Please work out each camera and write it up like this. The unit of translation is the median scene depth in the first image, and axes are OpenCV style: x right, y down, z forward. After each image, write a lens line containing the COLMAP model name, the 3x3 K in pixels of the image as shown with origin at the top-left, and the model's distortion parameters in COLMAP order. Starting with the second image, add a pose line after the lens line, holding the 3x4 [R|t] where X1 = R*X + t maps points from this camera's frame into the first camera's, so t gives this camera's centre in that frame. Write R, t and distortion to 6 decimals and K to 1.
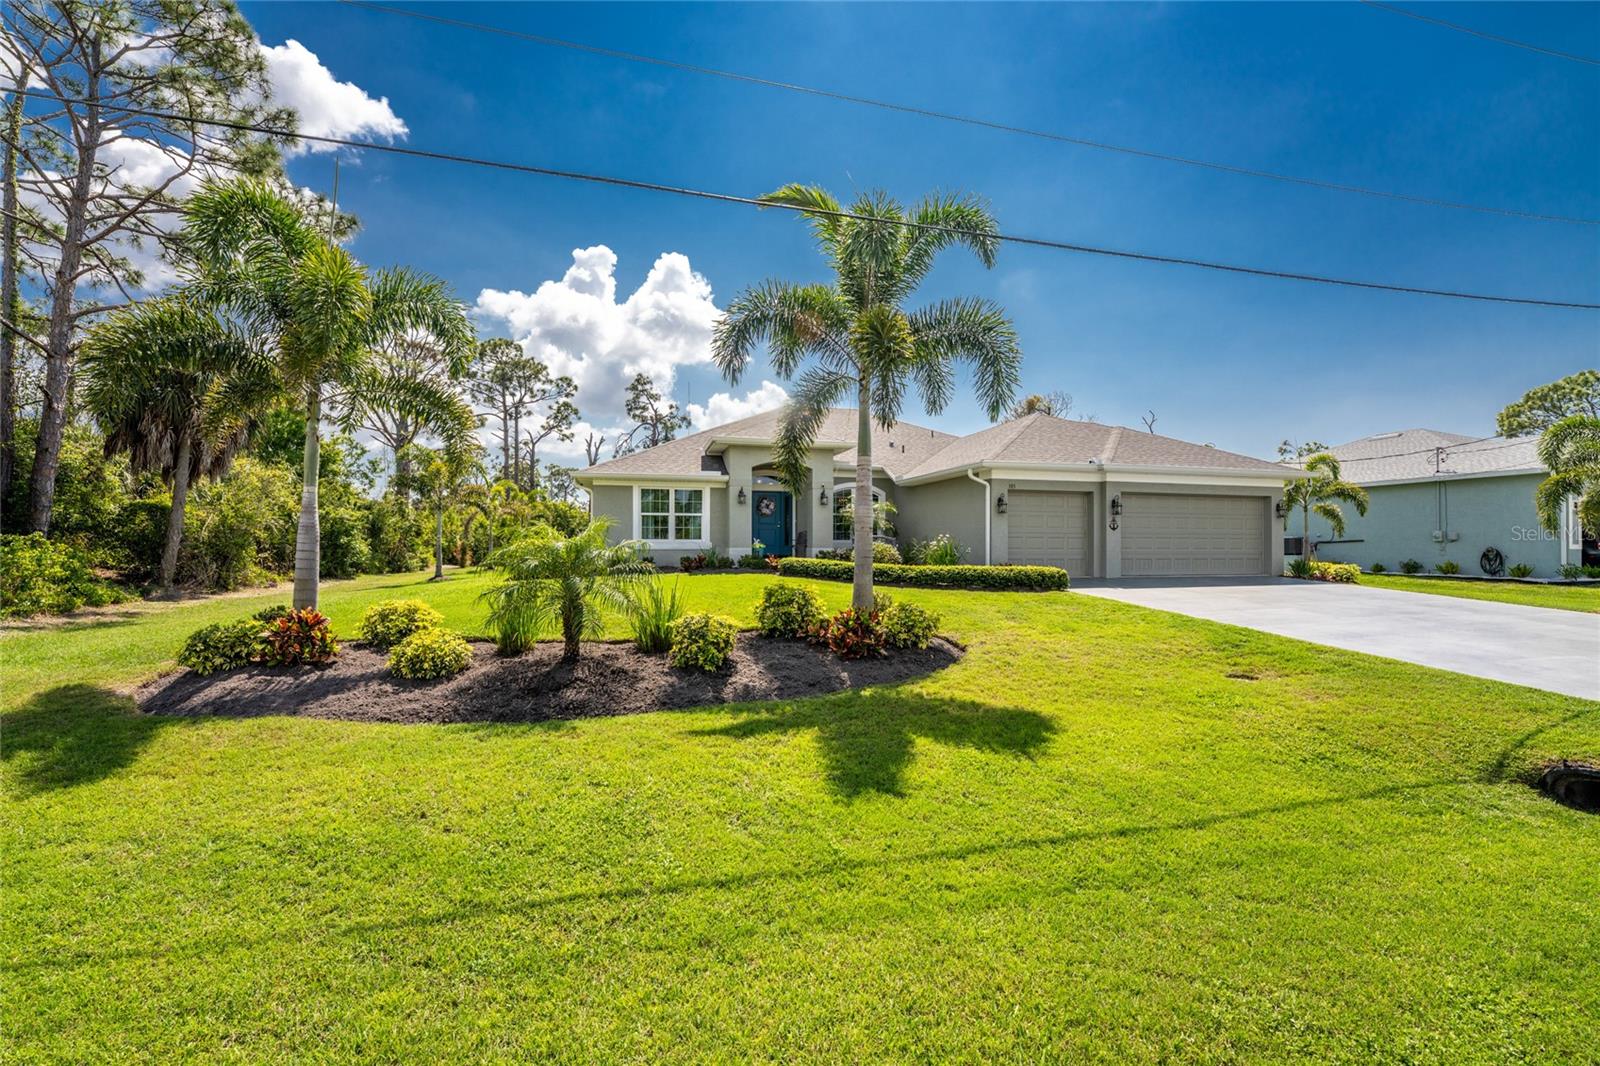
lens RADIAL K [[650.8, 0, 800.0], [0, 650.8, 533.0], [0, 0, 1]] dist [-0.002706, -0.000398]
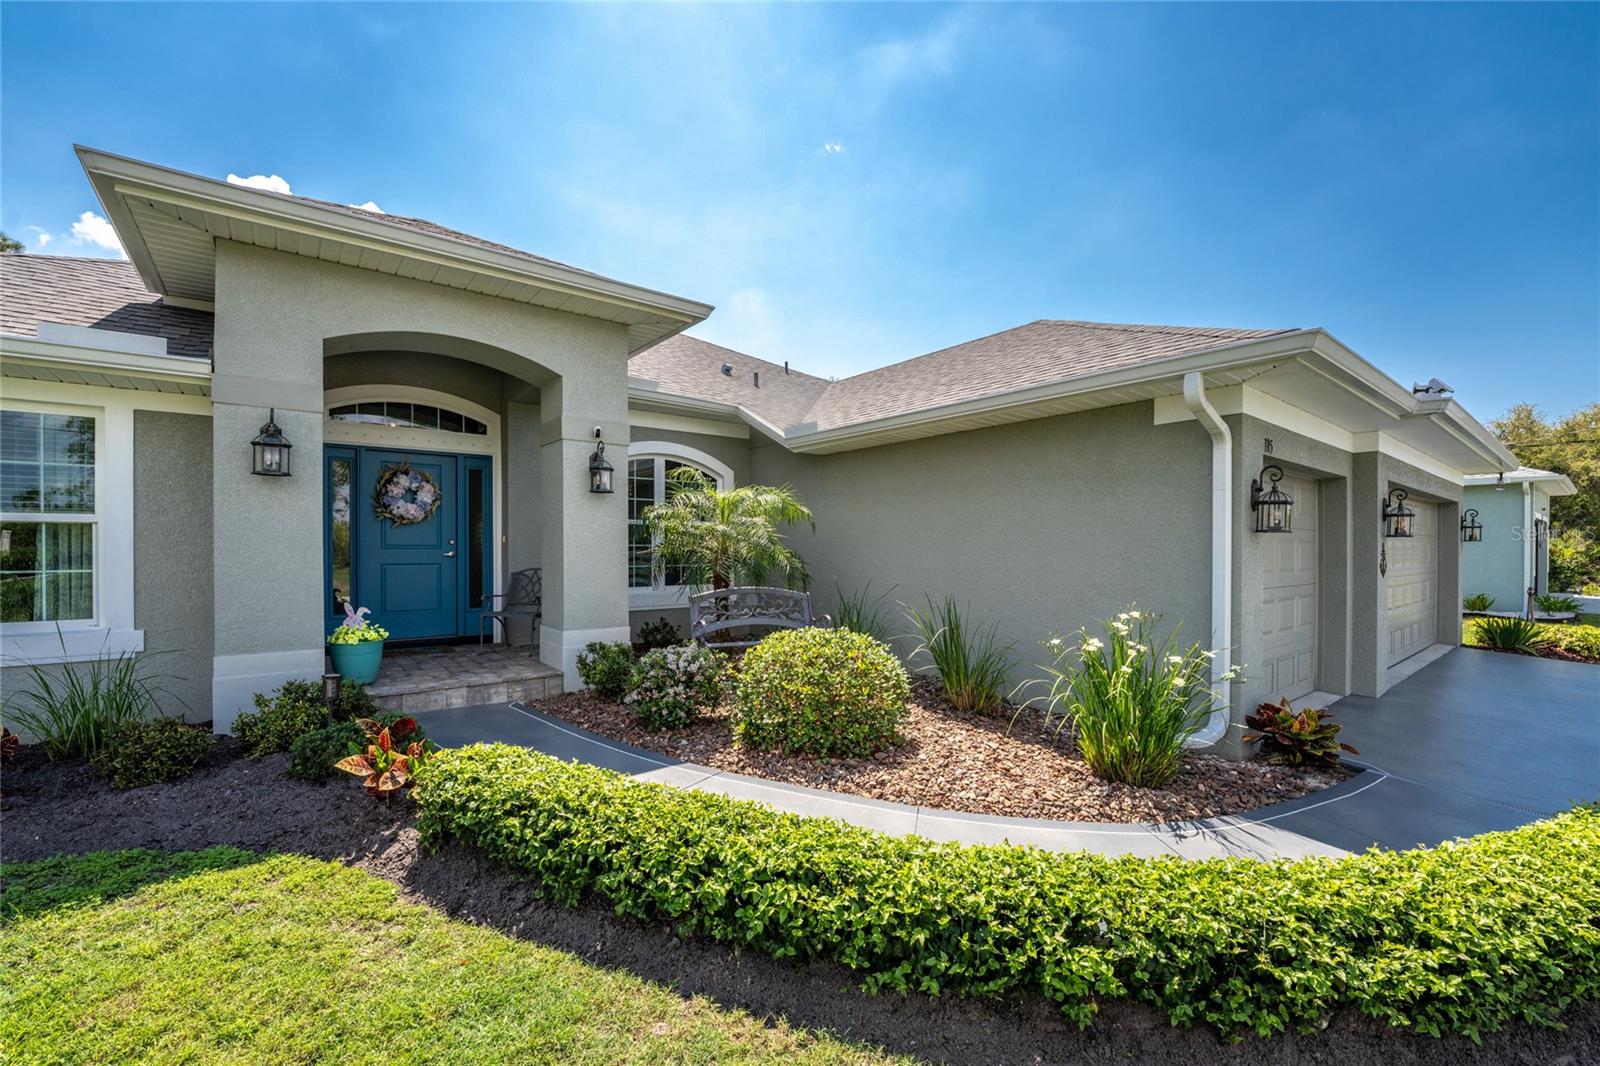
lens RADIAL K [[669.1, 0, 797.8], [0, 669.1, 551.1], [0, 0, 1]] dist [-0.022249, -0.000351]
pose [[0.915742, -0.004060, 0.401746, -0.006197], [-0.006371, 0.999677, 0.024623, -0.024130], [-0.401716, -0.025108, 0.915420, 0.669436]]
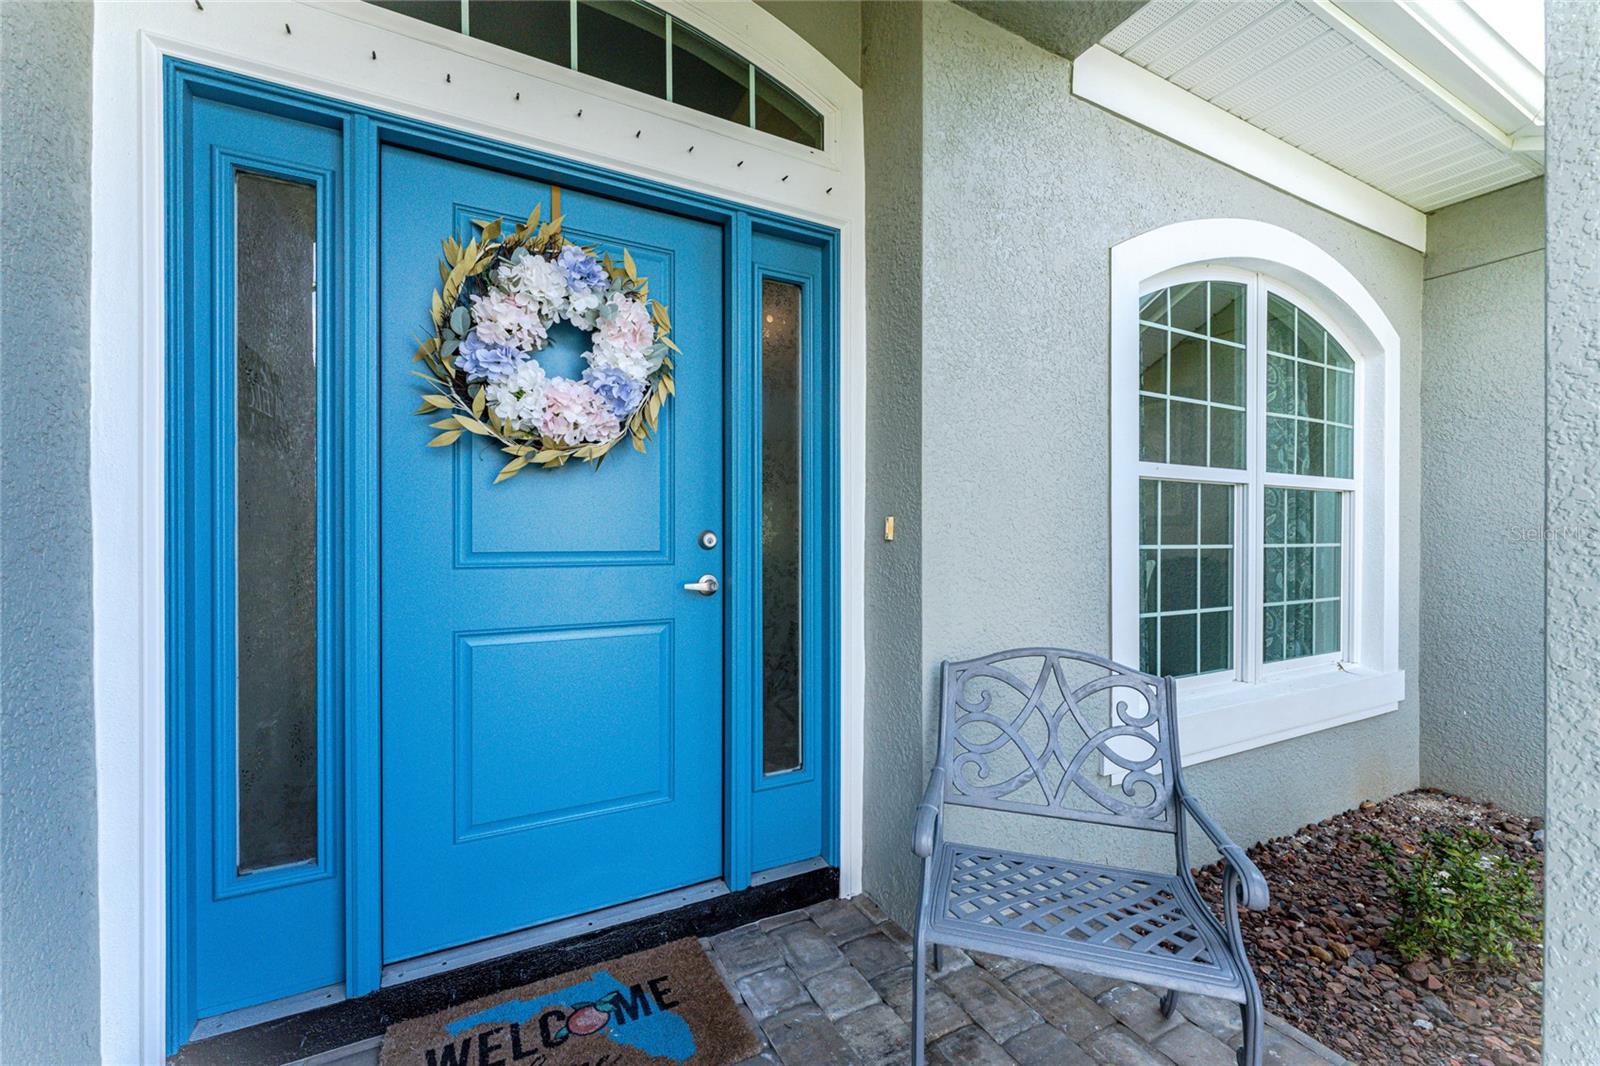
lens RADIAL K [[650.8, 0, 800.0], [0, 650.8, 533.0], [0, 0, 1]] dist [-0.002706, -0.000398]
pose [[0.975234, -0.002984, 0.221156, -0.044411], [-0.002204, 0.999728, 0.023210, -0.021689], [-0.221165, -0.023122, 0.974962, 1.007284]]
